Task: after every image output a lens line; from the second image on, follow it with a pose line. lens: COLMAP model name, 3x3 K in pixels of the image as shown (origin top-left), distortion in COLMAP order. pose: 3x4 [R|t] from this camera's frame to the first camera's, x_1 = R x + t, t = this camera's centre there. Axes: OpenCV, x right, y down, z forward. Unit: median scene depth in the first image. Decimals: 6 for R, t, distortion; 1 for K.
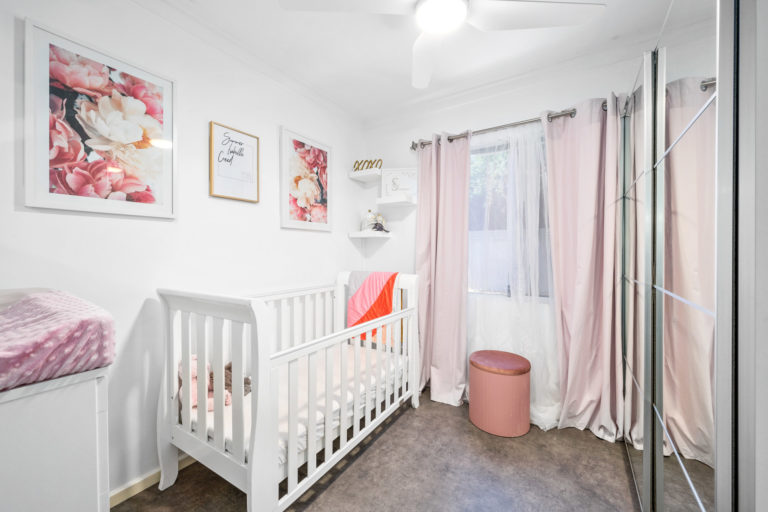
lens RADIAL K [[313.3, 0, 382.1], [0, 313.3, 254.7], [0, 0, 1]] dist [-0.003559, -0.000846]
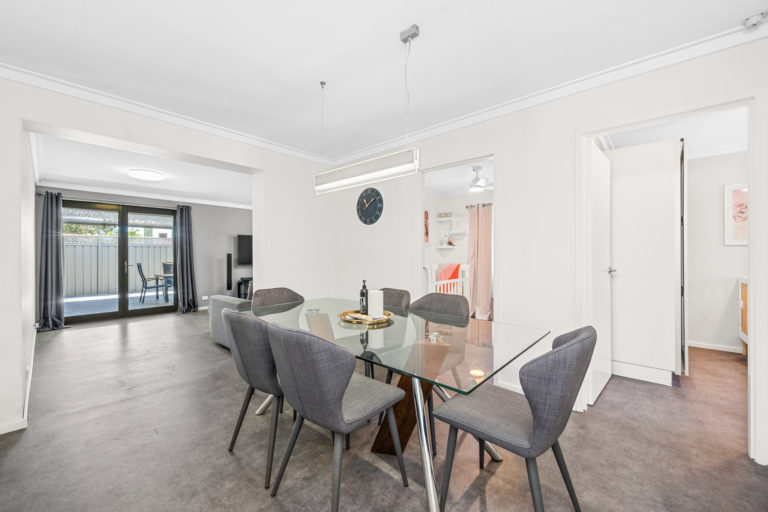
lens RADIAL K [[313.3, 0, 386.1], [0, 313.3, 254.4], [0, 0, 1]] dist [-0.003559, -0.000846]
pose [[0.989214, -0.003410, -0.146440, -0.143686], [0.001928, 0.999945, -0.010261, 0.007738], [0.146467, 0.009868, 0.989166, -1.288723]]
